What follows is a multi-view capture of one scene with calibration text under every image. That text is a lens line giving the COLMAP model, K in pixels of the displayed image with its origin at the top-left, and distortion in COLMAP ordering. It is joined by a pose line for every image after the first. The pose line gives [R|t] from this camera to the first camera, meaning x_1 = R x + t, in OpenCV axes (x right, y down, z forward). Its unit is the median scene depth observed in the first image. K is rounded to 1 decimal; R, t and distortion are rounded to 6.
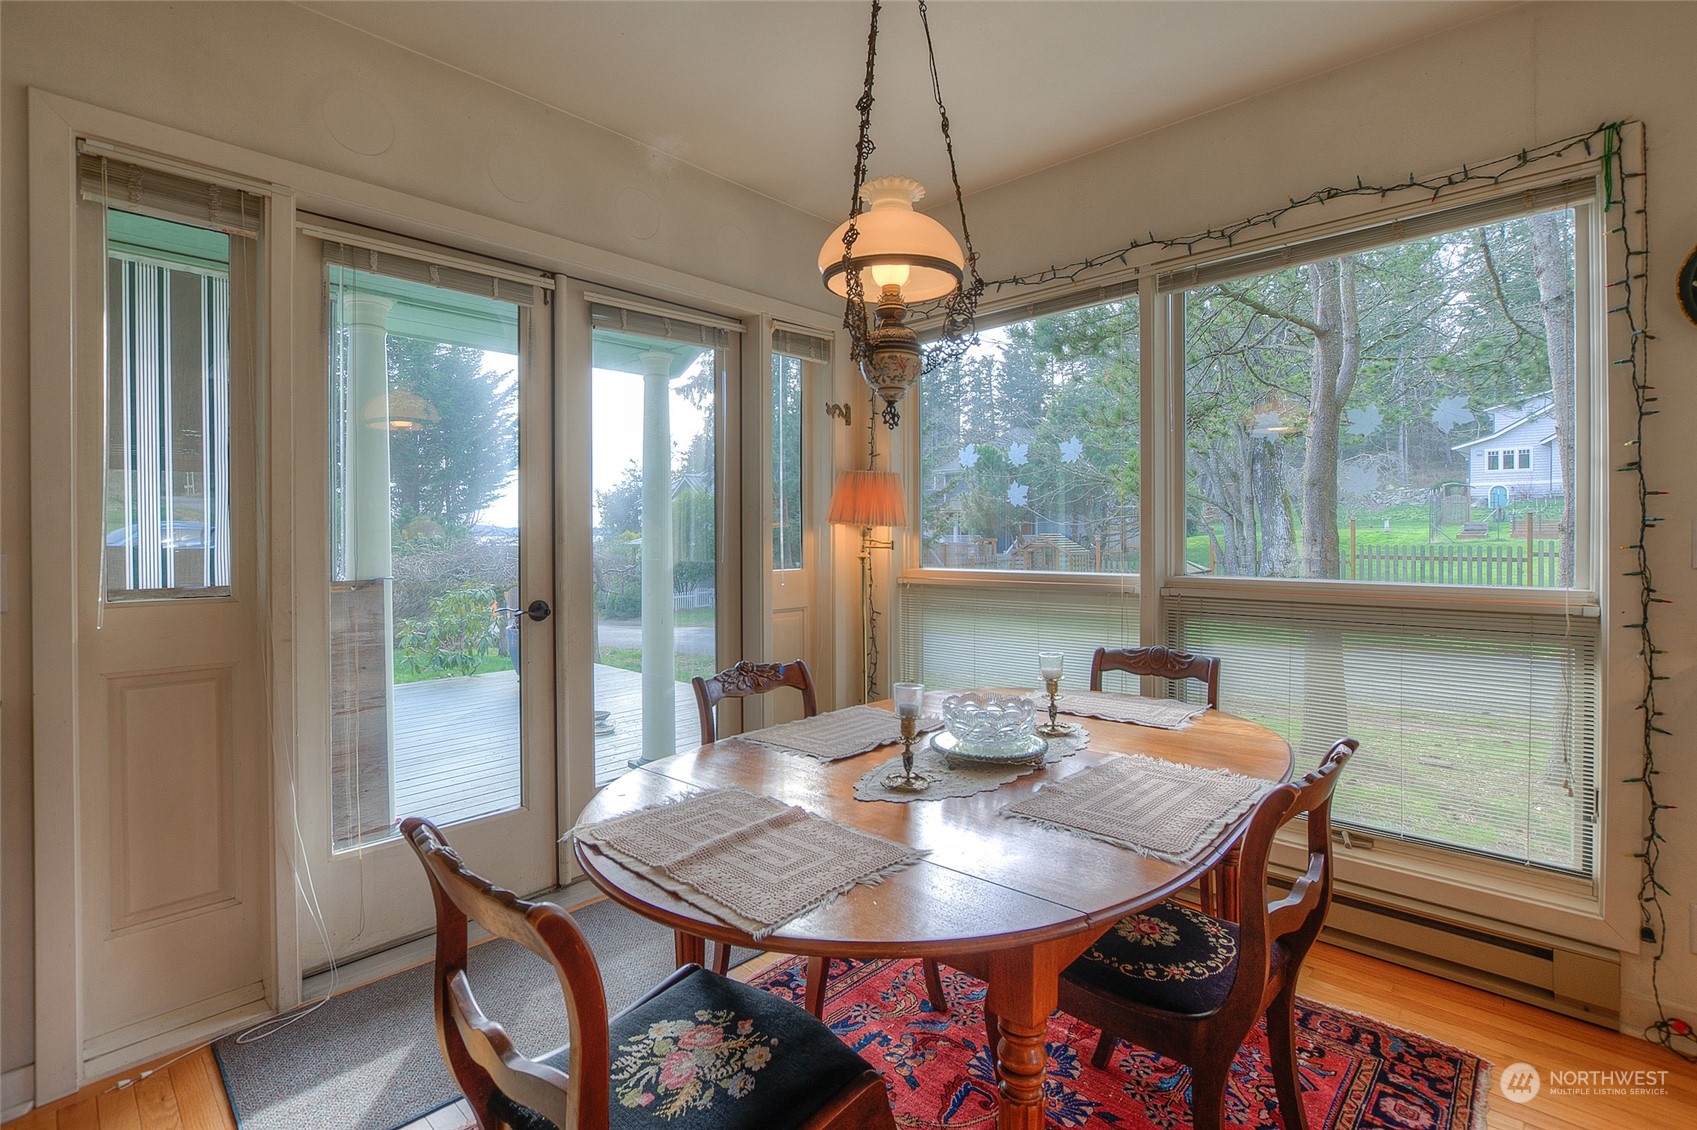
lens RADIAL K [[772.5, 0, 845.5], [0, 772.5, 539.4], [0, 0, 1]] dist [-0.018465, 0.000778]
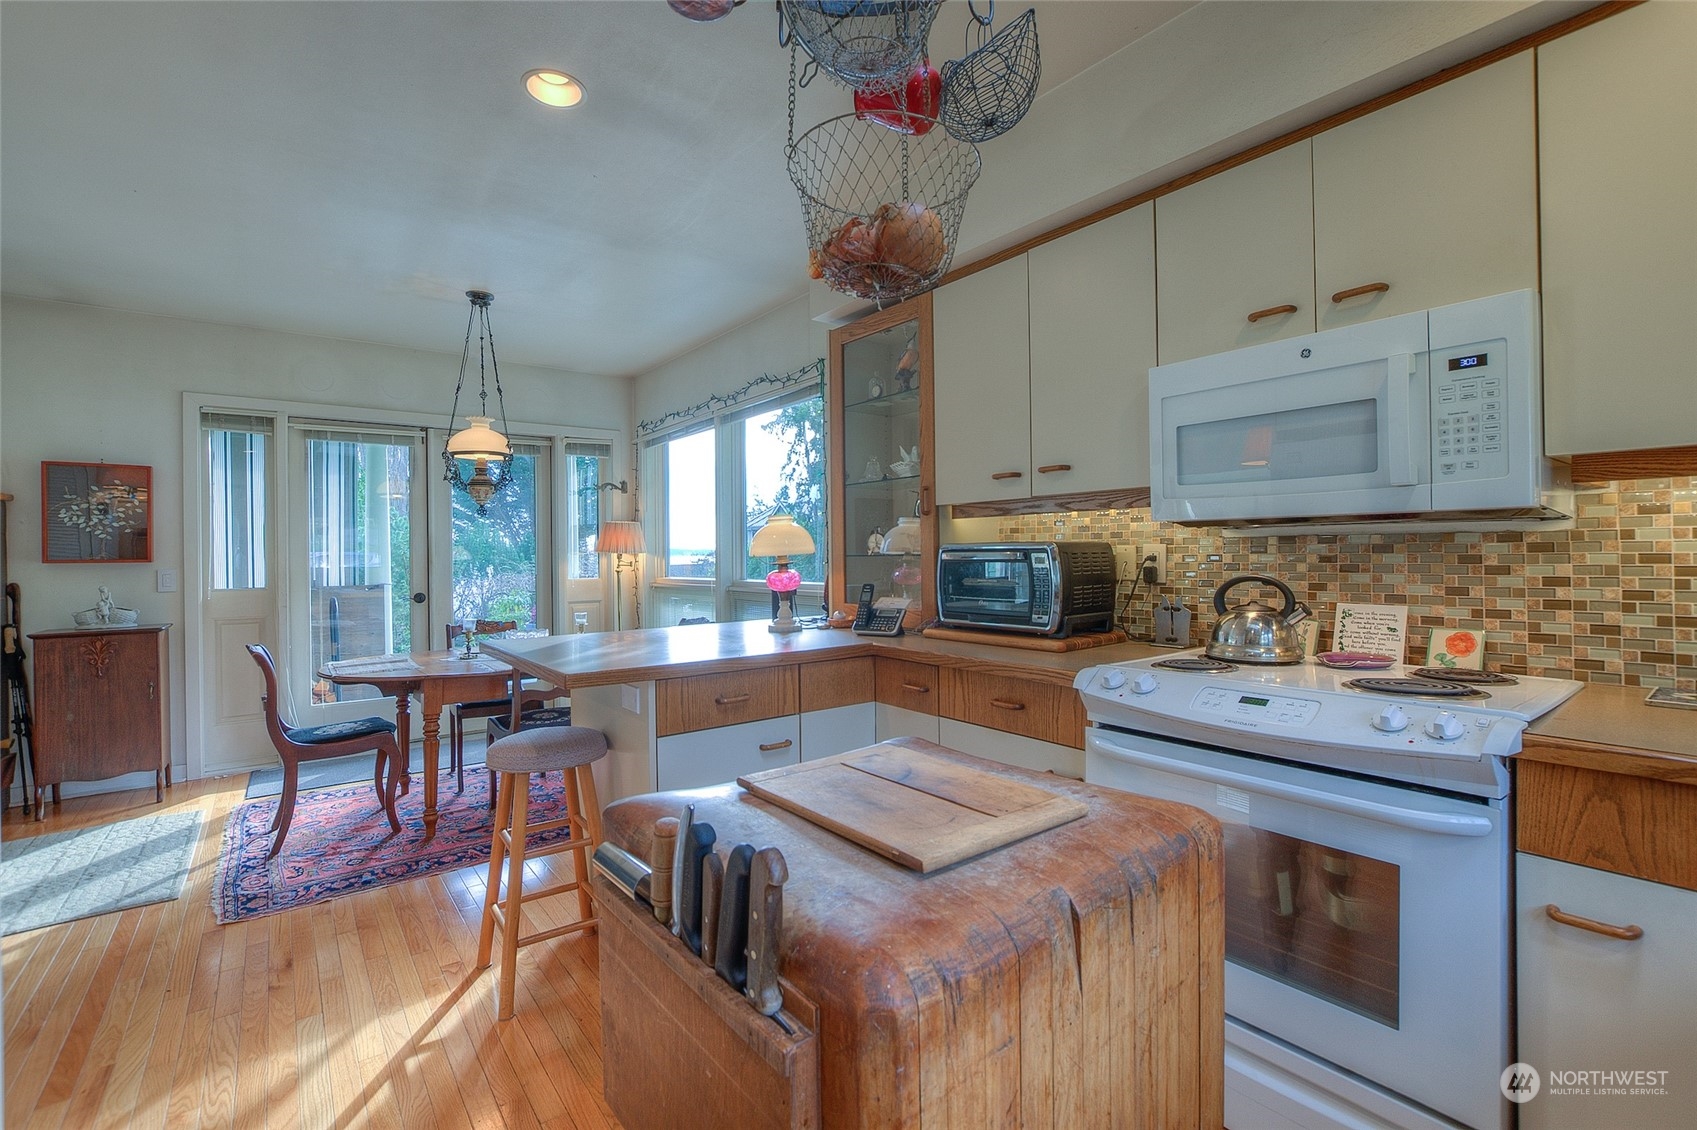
lens RADIAL K [[749.8, 0, 849.9], [0, 749.8, 555.0], [0, 0, 1]] dist [-0.027044, 0.008628]
pose [[0.986964, -0.008328, -0.160724, 1.017658], [0.007586, 0.999958, -0.005229, -0.000024], [0.160761, 0.003941, 0.986986, -0.726835]]
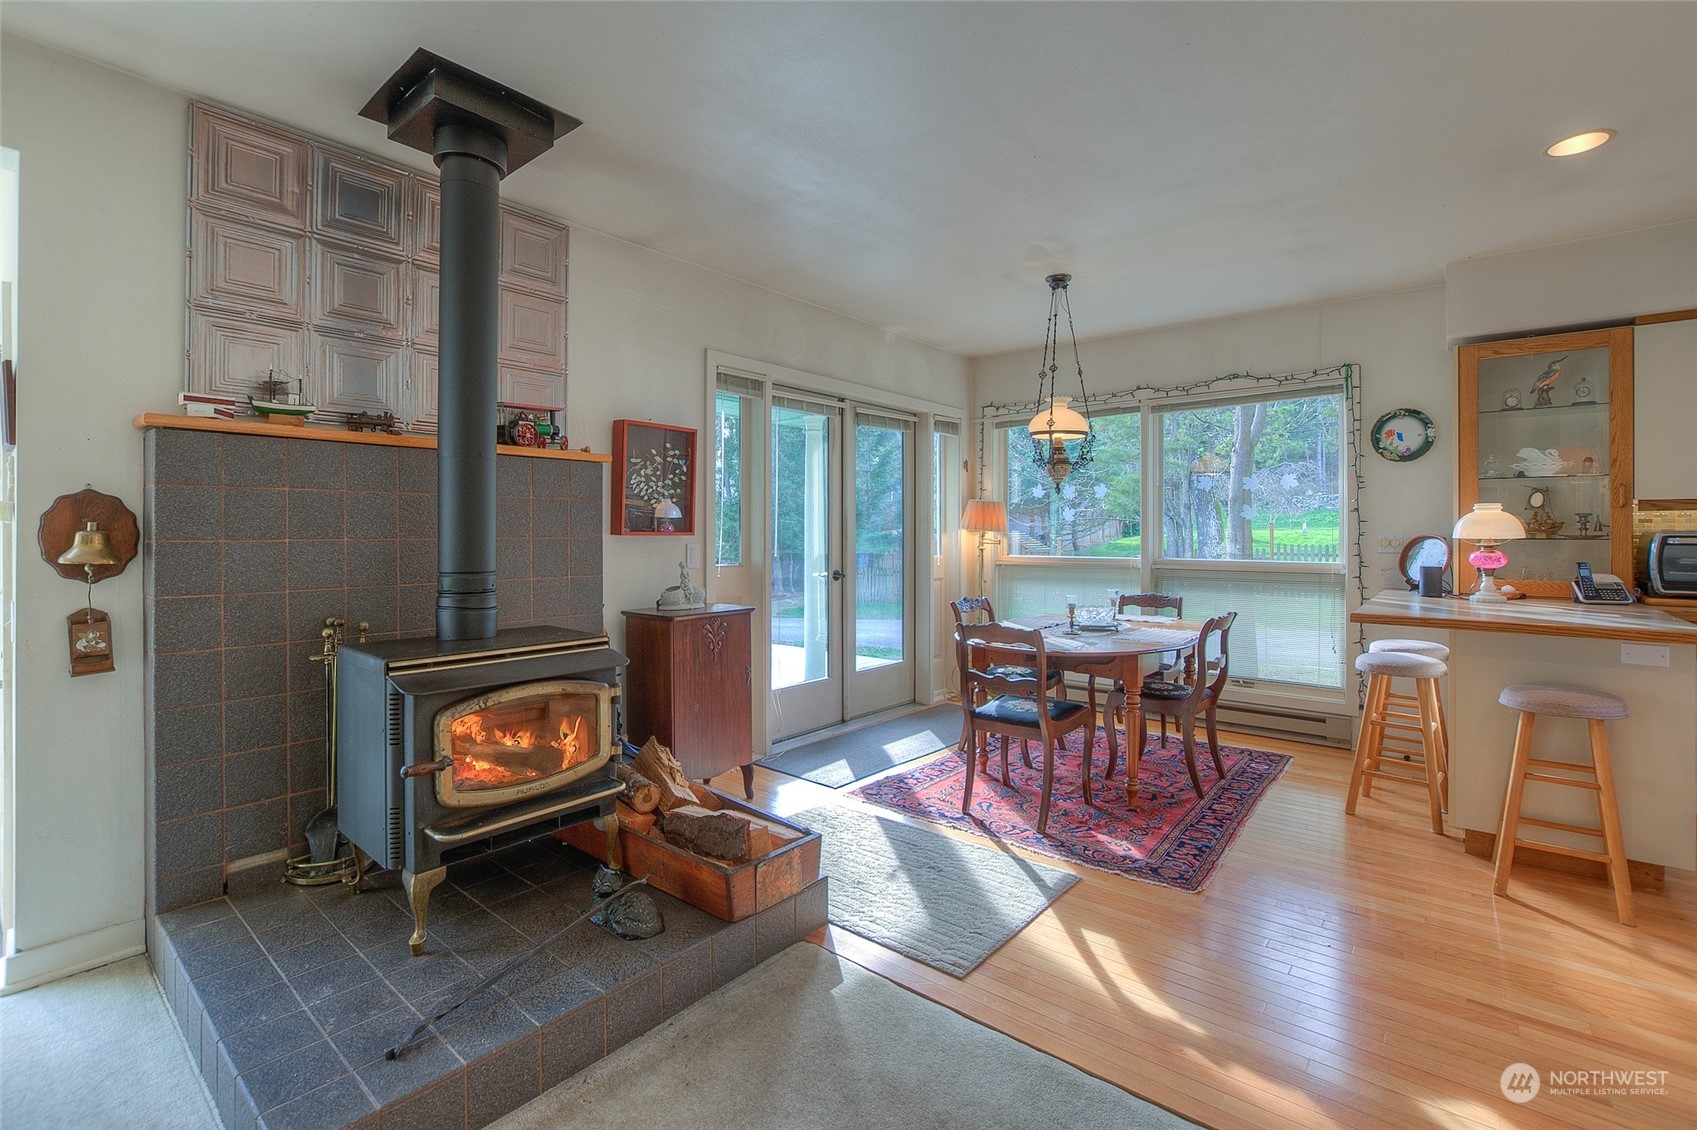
lens RADIAL K [[766.7, 0, 841.8], [0, 766.7, 531.5], [0, 0, 1]] dist [-0.015260, 0.000366]
pose [[0.998039, 0.004754, 0.062422, -0.505053], [-0.004305, 0.999964, -0.007313, -0.003190], [-0.062454, 0.007030, 0.998023, -0.904532]]
